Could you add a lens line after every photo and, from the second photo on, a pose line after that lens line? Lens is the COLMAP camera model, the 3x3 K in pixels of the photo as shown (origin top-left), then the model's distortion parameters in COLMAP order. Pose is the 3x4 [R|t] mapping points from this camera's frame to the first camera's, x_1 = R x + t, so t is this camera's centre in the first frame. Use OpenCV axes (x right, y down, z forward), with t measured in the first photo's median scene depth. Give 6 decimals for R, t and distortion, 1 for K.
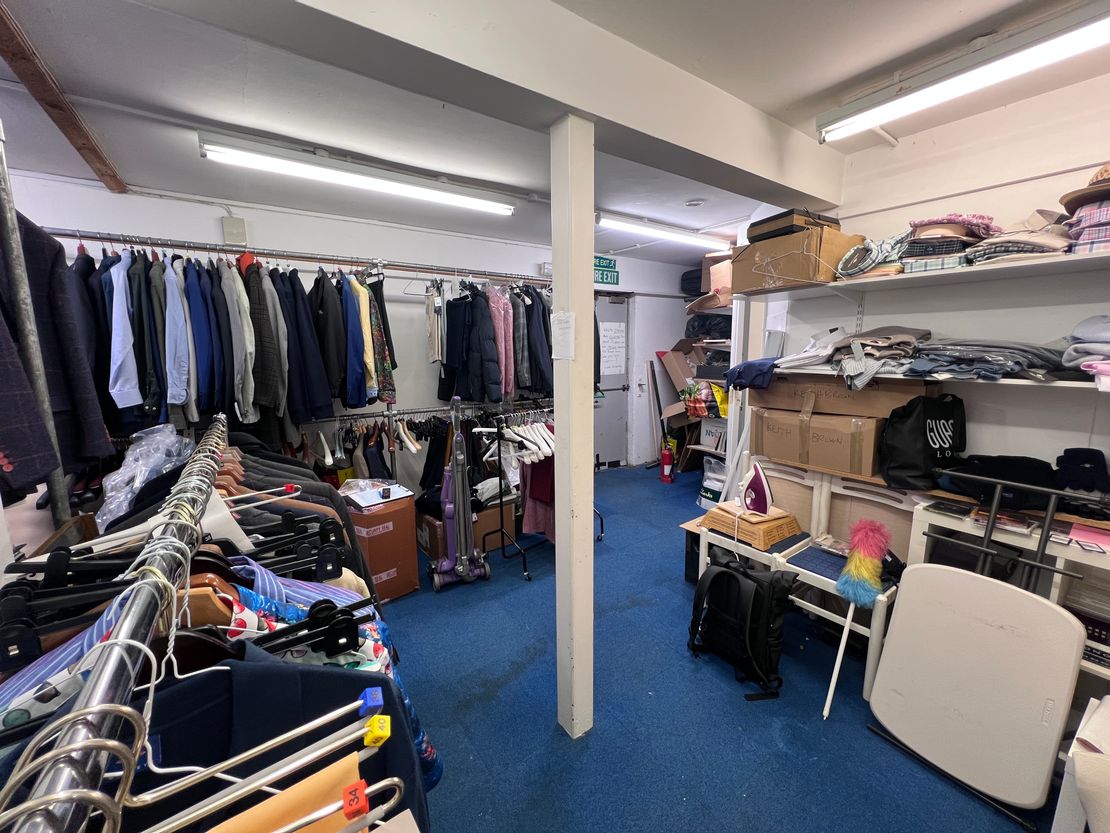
lens RADIAL K [[444.4, 0, 553.7], [0, 444.4, 417.2], [0, 0, 1]] dist [-0.000006, 0.000016]
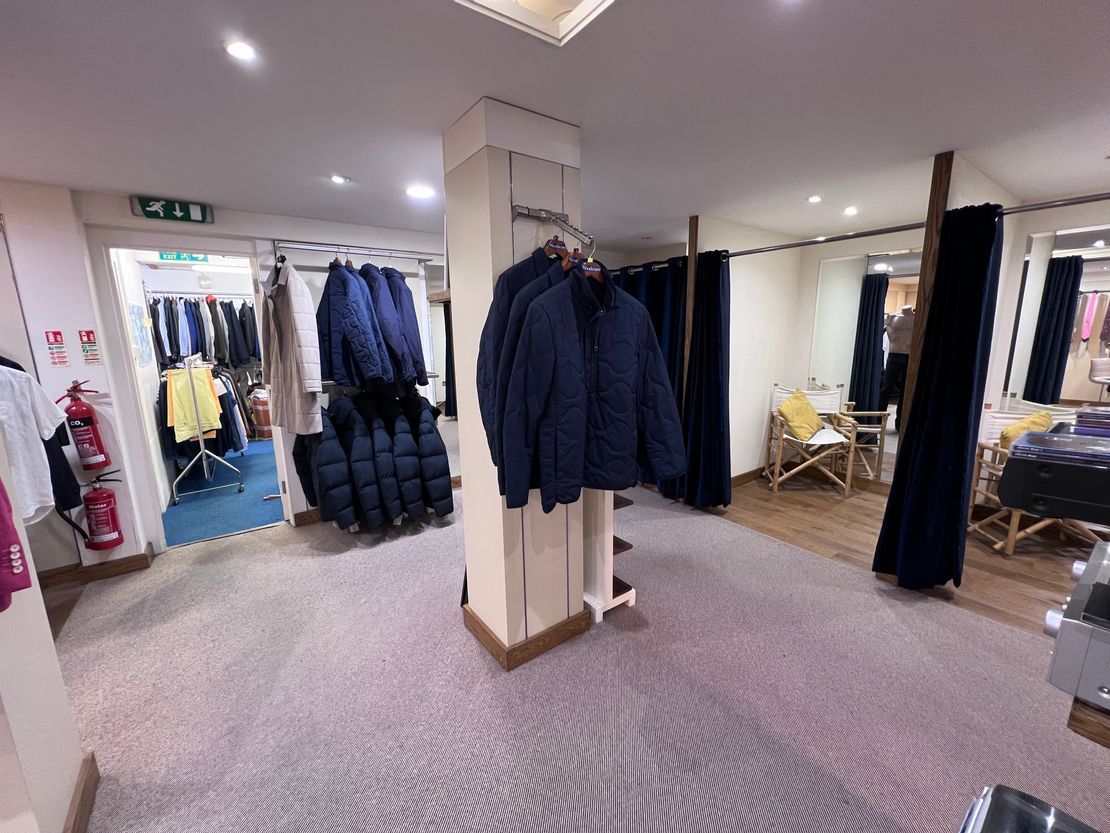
lens RADIAL K [[444.4, 0, 557.4], [0, 444.4, 415.4], [0, 0, 1]] dist [-0.000006, 0.000016]
pose [[0.999679, -0.008194, 0.023973, 1.197051], [0.007360, 0.999372, 0.034671, 0.228214], [-0.024242, -0.034484, 0.999111, -1.564544]]
